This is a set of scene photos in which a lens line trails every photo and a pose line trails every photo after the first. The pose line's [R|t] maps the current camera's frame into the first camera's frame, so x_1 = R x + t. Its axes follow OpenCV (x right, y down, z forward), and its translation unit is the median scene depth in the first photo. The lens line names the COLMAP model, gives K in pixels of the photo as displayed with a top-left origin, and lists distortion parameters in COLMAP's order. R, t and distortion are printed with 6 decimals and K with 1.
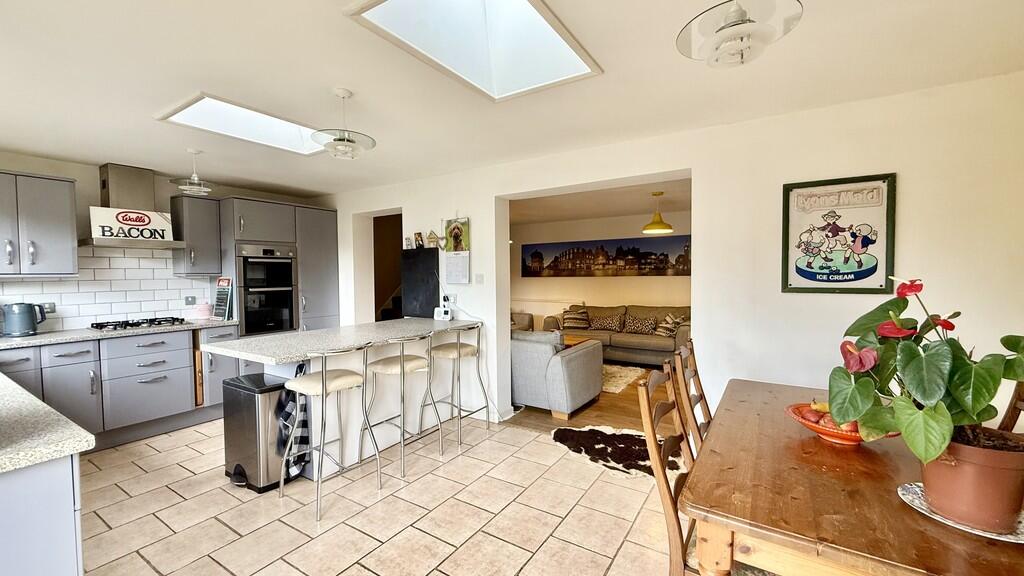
lens RADIAL K [[409.1, 0, 509.8], [0, 409.1, 287.6], [0, 0, 1]] dist [-0.000570, -0.000129]
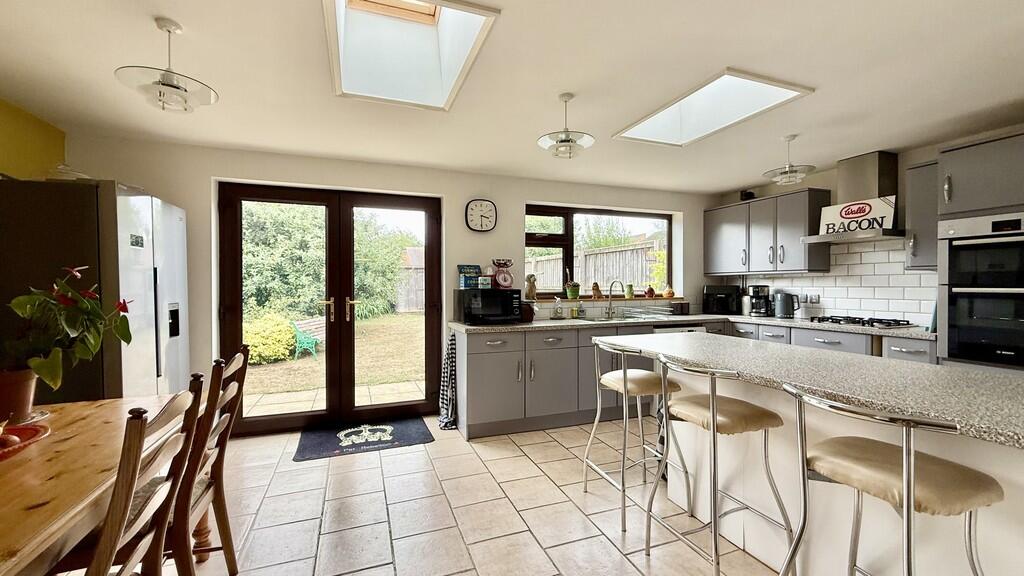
lens RADIAL K [[409.1, 0, 509.8], [0, 409.1, 287.6], [0, 0, 1]] dist [-0.000570, -0.000129]
pose [[-0.600123, 0.016768, -0.799732, 0.300824], [-0.020355, 0.999136, 0.036223, -0.007319], [0.799648, 0.038017, -0.599264, 0.855191]]
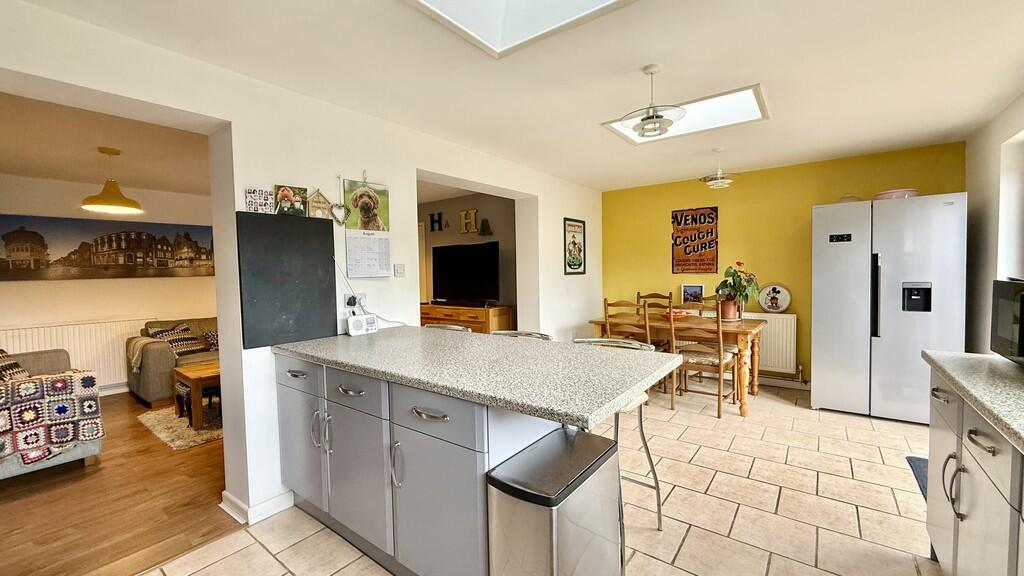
lens RADIAL K [[409.1, 0, 509.8], [0, 409.1, 287.6], [0, 0, 1]] dist [-0.000570, -0.000129]
pose [[0.086278, -0.035634, 0.995634, -0.792563], [0.052421, 0.998138, 0.031181, -0.001661], [-0.994891, 0.049502, 0.087985, 0.710091]]
